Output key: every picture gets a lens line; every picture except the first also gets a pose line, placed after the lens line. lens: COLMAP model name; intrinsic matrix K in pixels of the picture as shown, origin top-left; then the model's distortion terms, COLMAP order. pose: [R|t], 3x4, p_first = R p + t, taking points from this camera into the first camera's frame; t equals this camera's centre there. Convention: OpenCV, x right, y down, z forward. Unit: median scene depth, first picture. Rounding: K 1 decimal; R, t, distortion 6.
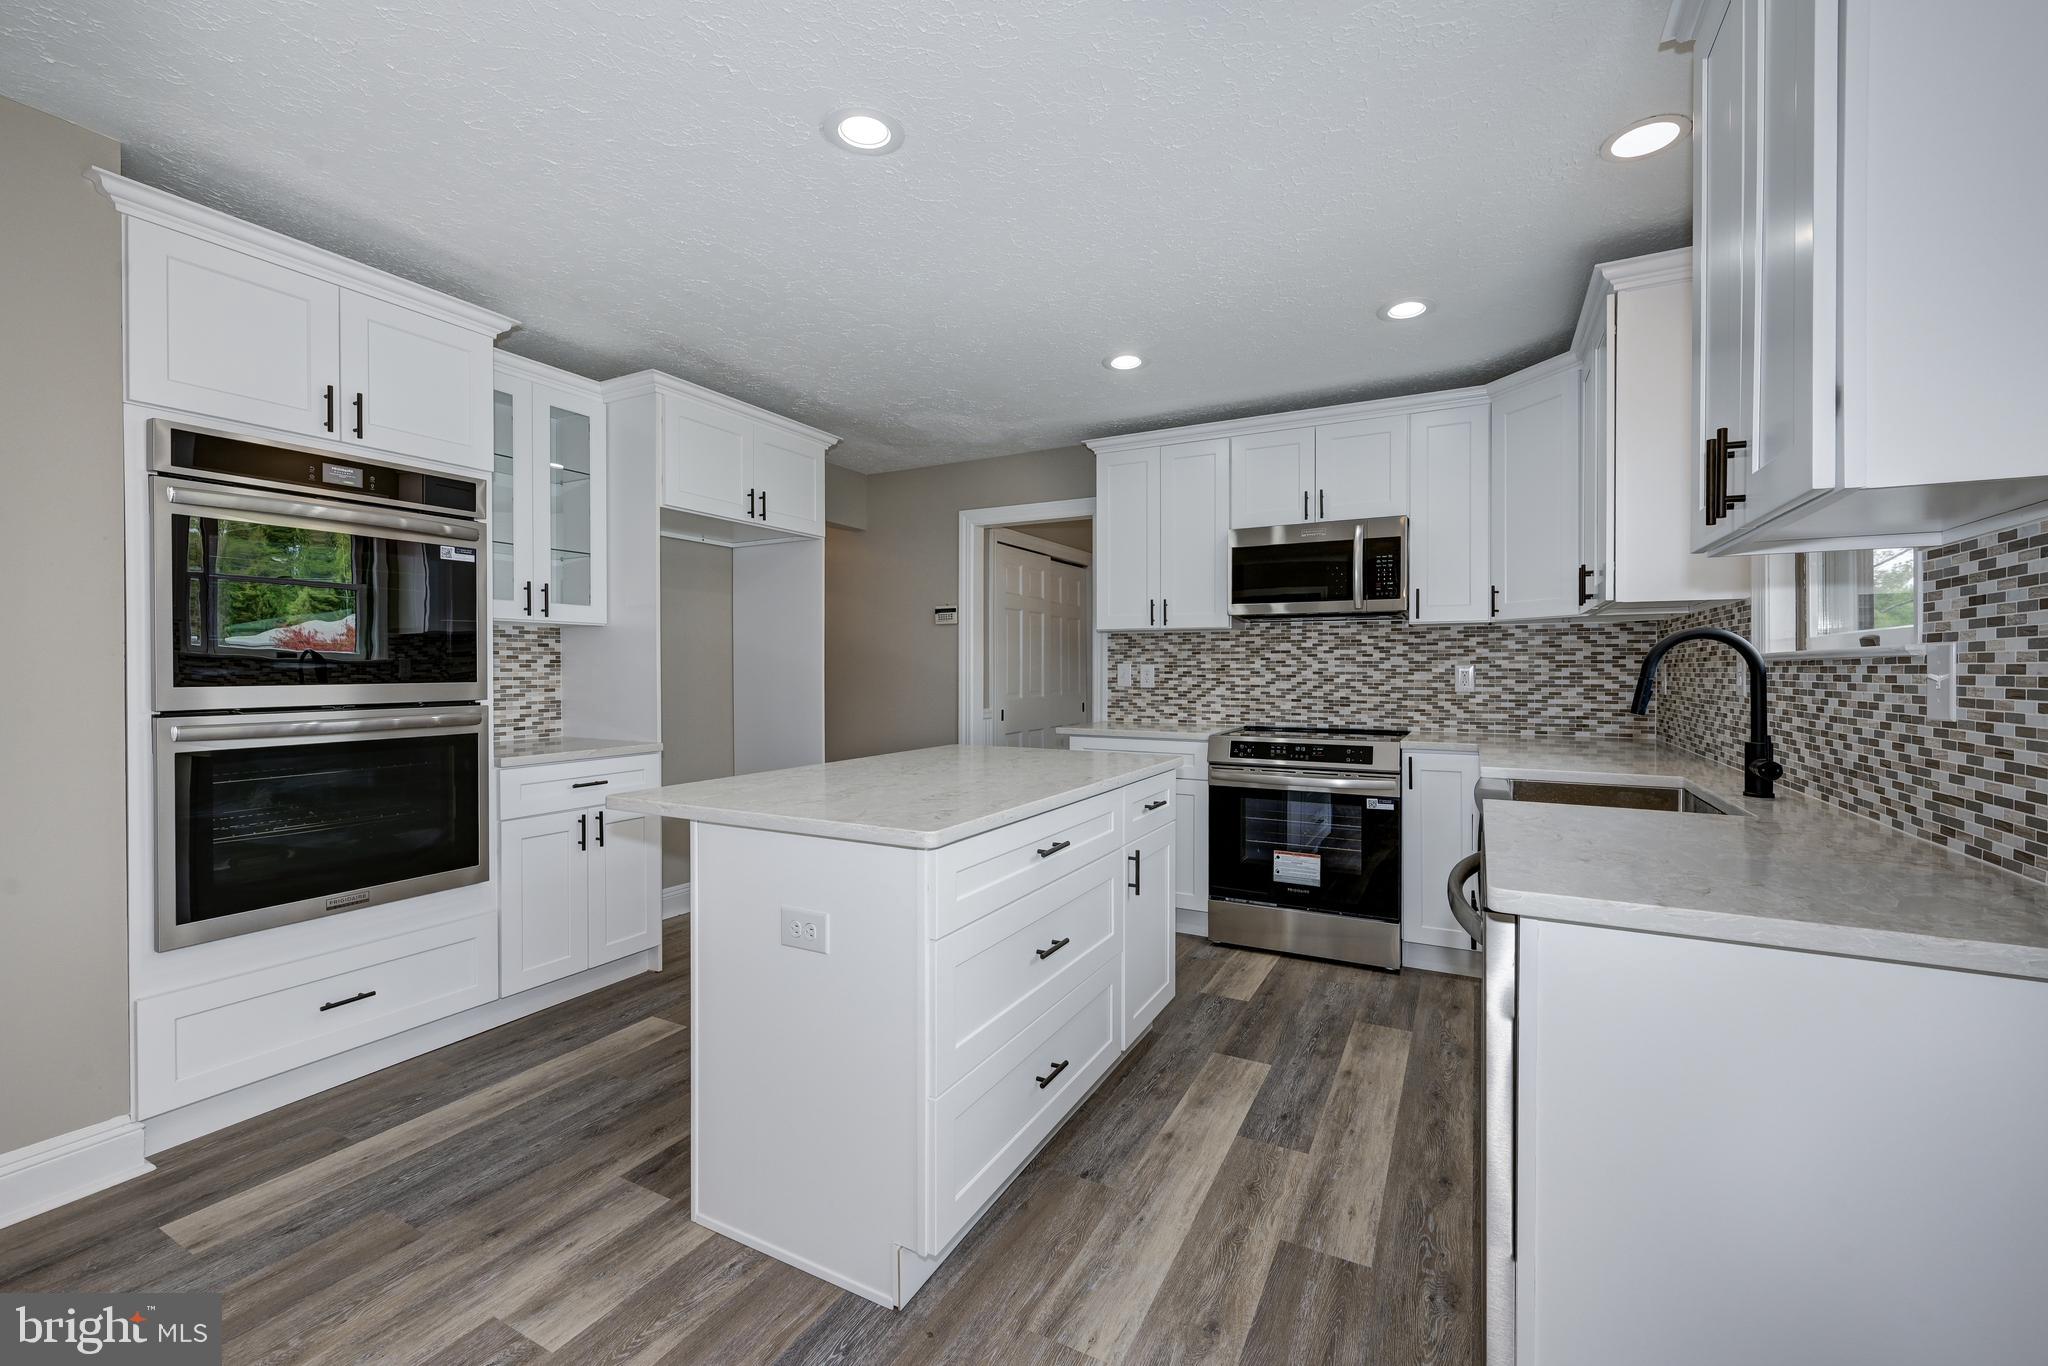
lens RADIAL K [[845.8, 0, 1022.4], [0, 845.8, 671.1], [0, 0, 1]] dist [0.000029, 0.000715]
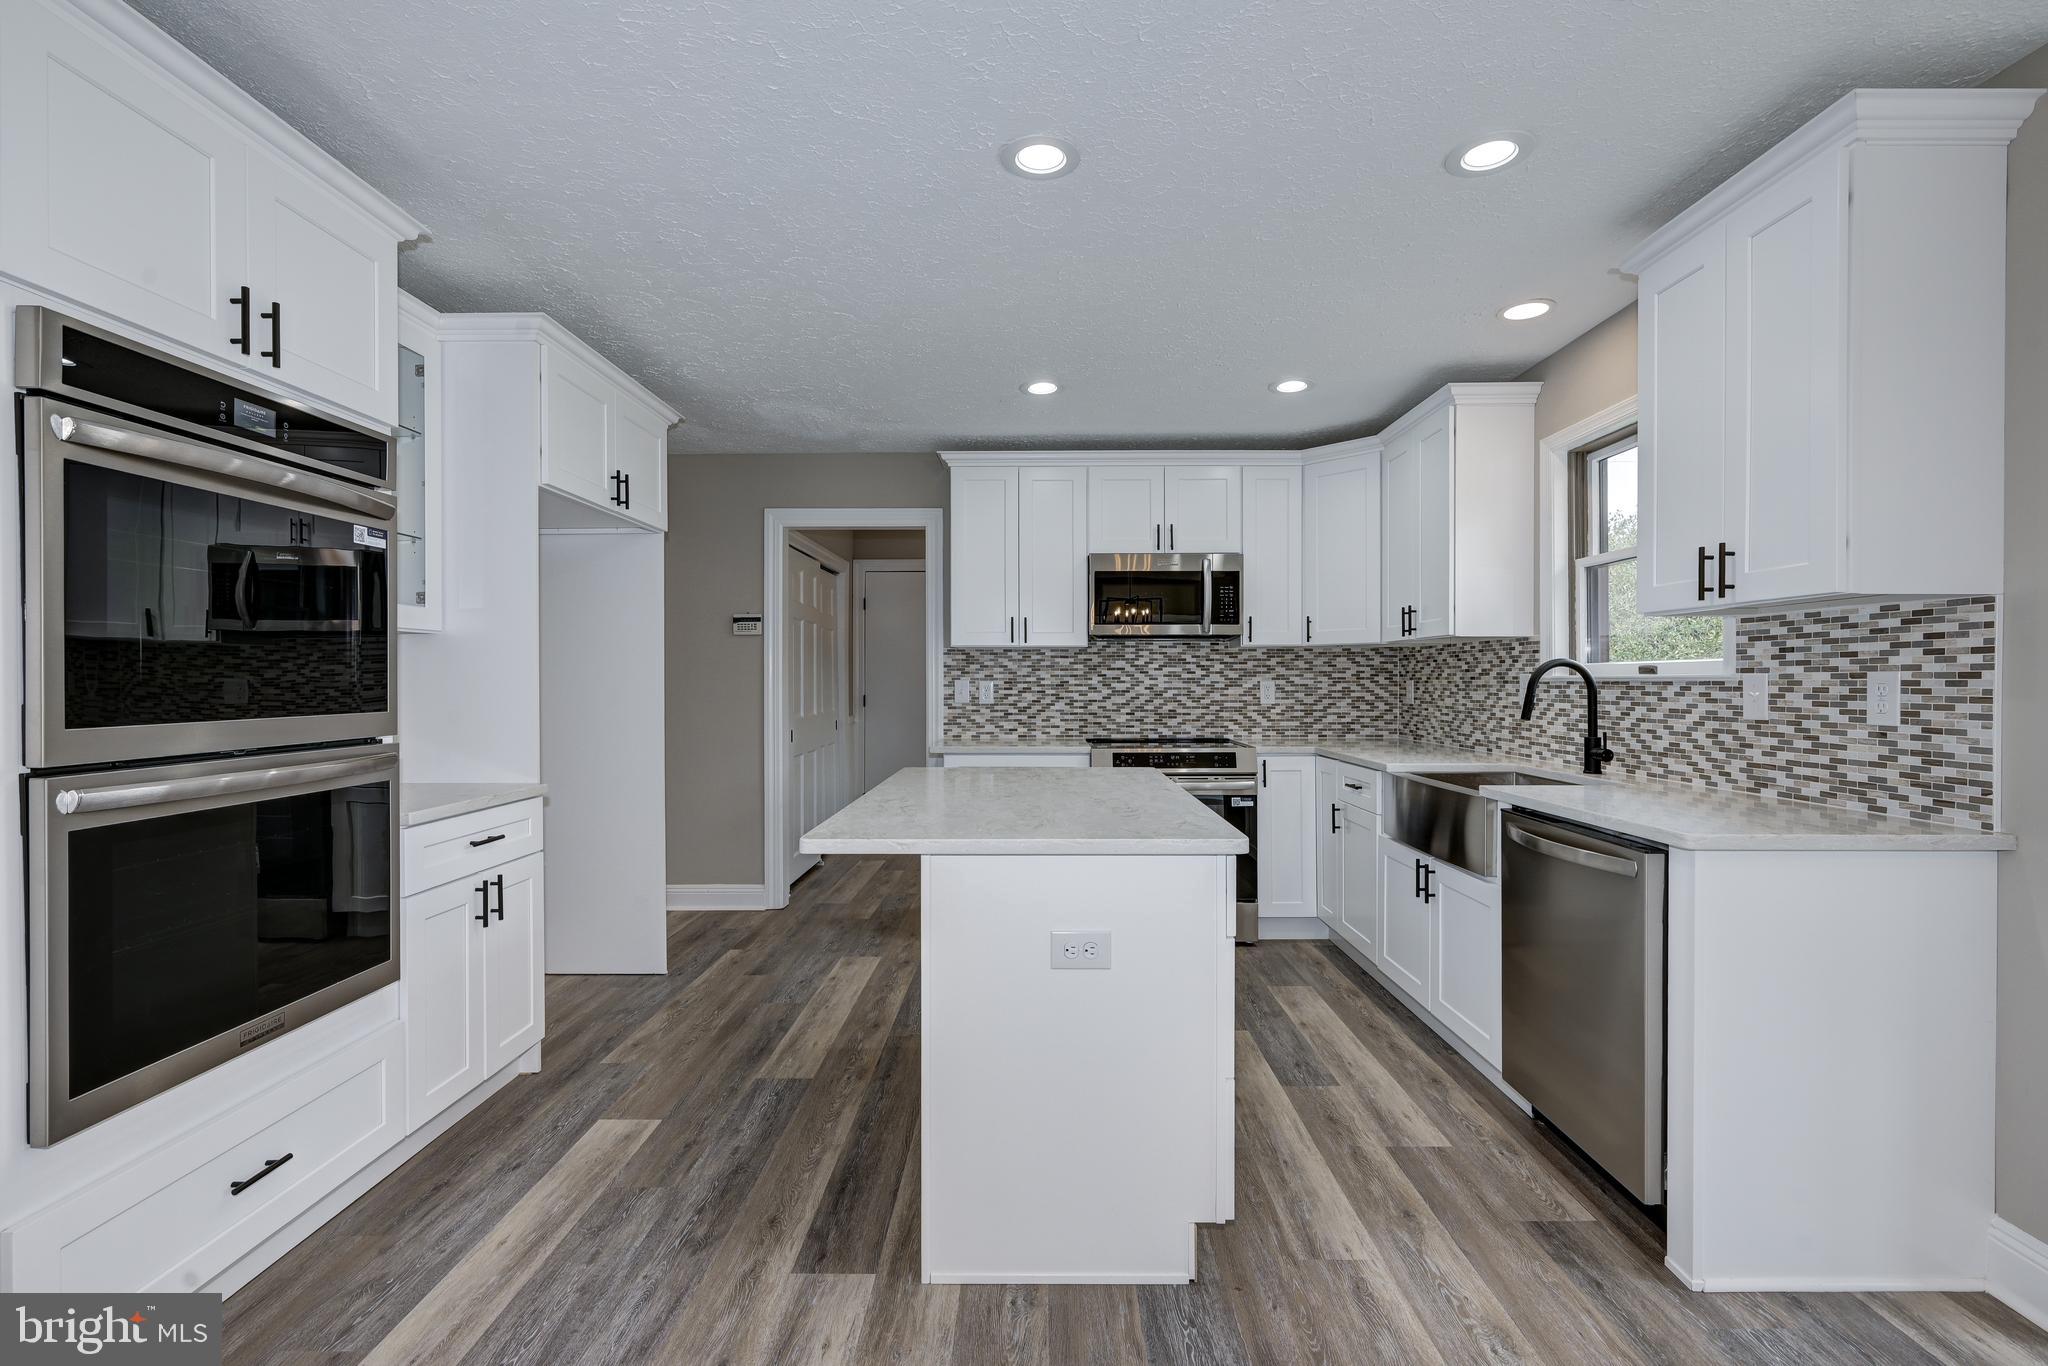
lens RADIAL K [[910.6, 0, 1036.4], [0, 910.6, 682.3], [0, 0, 1]] dist [0.001201, -0.000573]
pose [[0.883216, -0.003341, 0.468954, -0.519780], [0.003340, 0.999994, 0.000833, -0.011273], [-0.468954, 0.000830, 0.883222, 0.034665]]
